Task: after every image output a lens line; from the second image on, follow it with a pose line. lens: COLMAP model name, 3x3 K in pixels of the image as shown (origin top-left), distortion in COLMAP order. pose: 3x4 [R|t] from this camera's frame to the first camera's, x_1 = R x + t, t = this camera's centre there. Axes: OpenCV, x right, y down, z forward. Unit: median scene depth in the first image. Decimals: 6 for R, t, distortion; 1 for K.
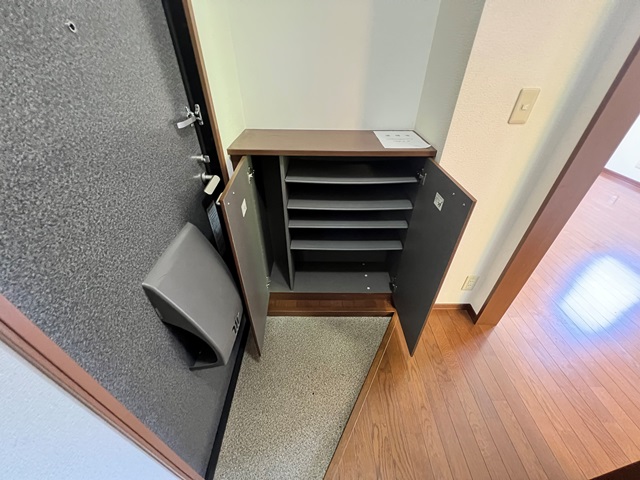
lens RADIAL K [[258.5, 0, 320.4], [0, 258.5, 240.1], [0, 0, 1]] dist [0.003364, -0.000869]
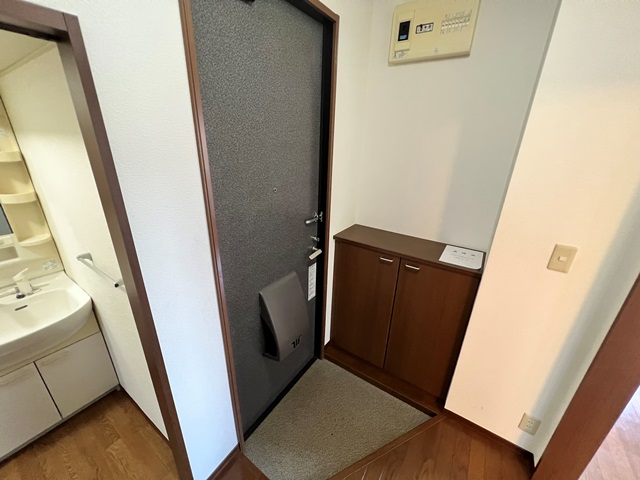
lens RADIAL K [[258.5, 0, 317.7], [0, 258.5, 239.4], [0, 0, 1]] dist [0.003364, -0.000869]
pose [[0.825326, 0.216916, -0.521329, 0.479905], [-0.352487, 0.919200, -0.175567, -0.012915], [0.441123, 0.328662, 0.835100, -0.461125]]
